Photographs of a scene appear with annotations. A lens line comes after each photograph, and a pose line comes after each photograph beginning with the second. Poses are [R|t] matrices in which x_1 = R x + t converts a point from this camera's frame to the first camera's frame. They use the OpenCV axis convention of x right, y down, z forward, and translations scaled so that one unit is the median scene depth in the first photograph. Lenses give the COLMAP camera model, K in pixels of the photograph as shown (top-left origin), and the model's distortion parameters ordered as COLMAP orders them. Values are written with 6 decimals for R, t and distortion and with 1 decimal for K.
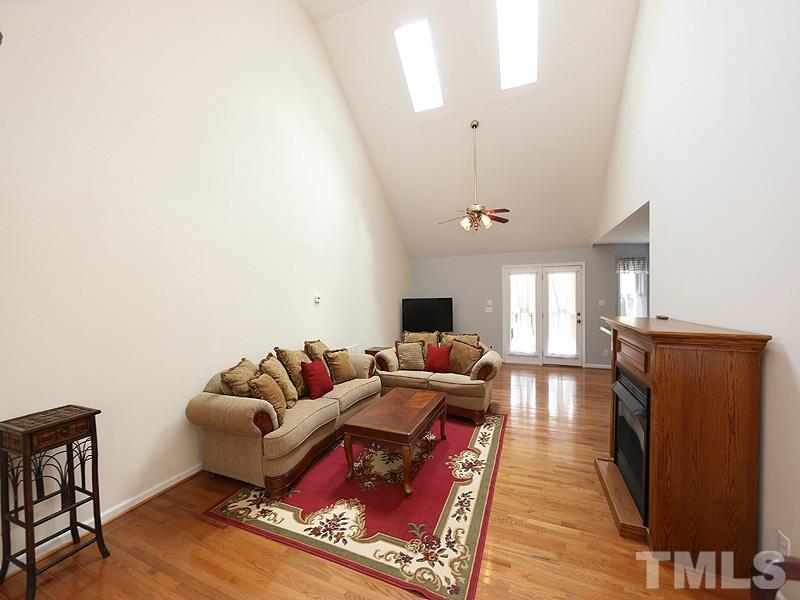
lens RADIAL K [[315.6, 0, 398.2], [0, 315.6, 298.5], [0, 0, 1]] dist [-0.010057, 0.000821]
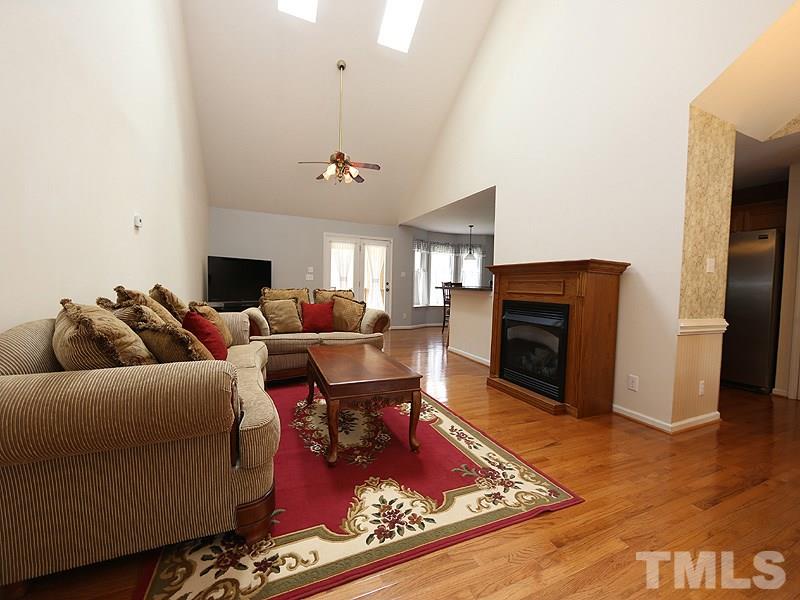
lens RADIAL K [[315.6, 0, 397.1], [0, 315.6, 296.0], [0, 0, 1]] dist [-0.010057, 0.000821]
pose [[0.696396, 0.010583, 0.717580, -0.509844], [-0.031047, 0.999399, 0.015390, 0.173125], [-0.716986, -0.032996, 0.696306, 0.390393]]
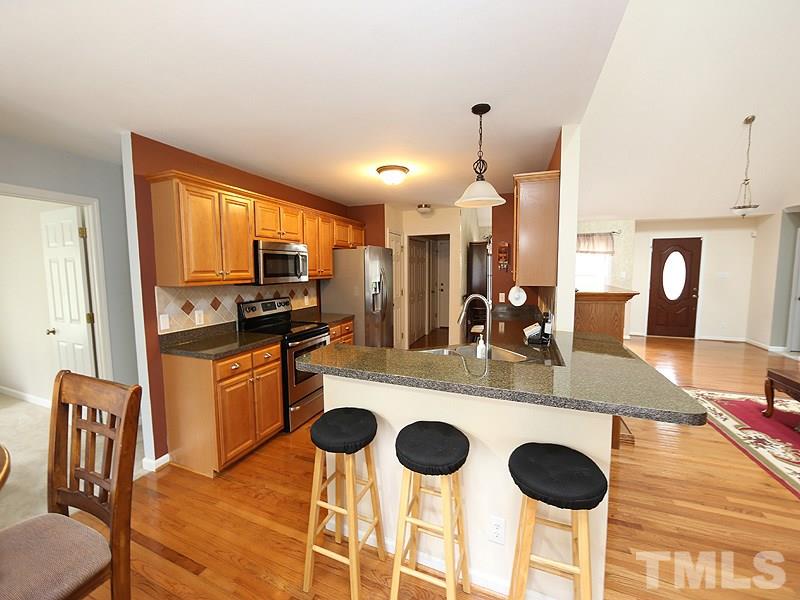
lens RADIAL K [[315.6, 0, 396.3], [0, 315.6, 291.6], [0, 0, 1]] dist [-0.010057, 0.000821]
pose [[-0.999531, 0.021519, -0.021776, 1.332561], [0.019490, 0.995802, 0.089437, -0.029465], [0.023609, 0.088970, -0.995754, 1.854235]]
